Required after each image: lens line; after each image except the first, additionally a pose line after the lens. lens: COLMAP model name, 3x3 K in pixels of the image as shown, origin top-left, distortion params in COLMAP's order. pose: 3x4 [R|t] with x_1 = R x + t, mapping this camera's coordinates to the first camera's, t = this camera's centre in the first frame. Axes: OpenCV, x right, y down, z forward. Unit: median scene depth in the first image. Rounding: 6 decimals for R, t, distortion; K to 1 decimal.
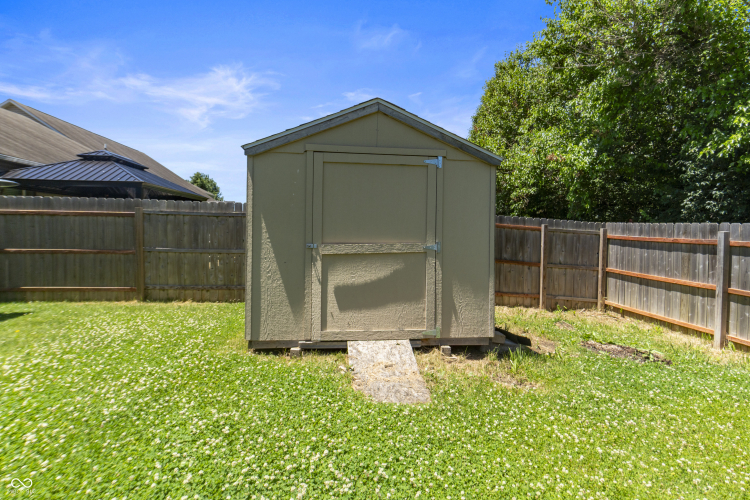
lens RADIAL K [[402.8, 0, 380.3], [0, 402.8, 240.2], [0, 0, 1]] dist [0.025228, -0.000317]
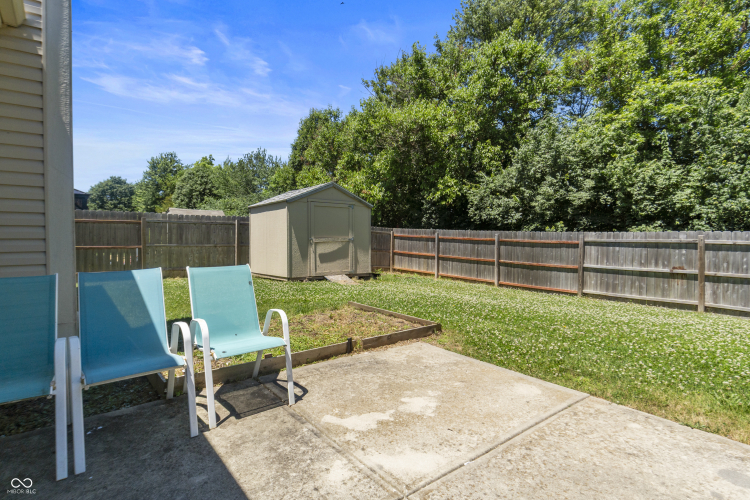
lens RADIAL K [[402.8, 0, 380.3], [0, 402.8, 240.2], [0, 0, 1]] dist [0.025228, -0.000317]
pose [[0.847419, -0.010561, 0.530819, -0.674876], [0.014225, 0.999895, -0.002815, 0.024347], [-0.530733, 0.009936, 0.847481, -0.796641]]
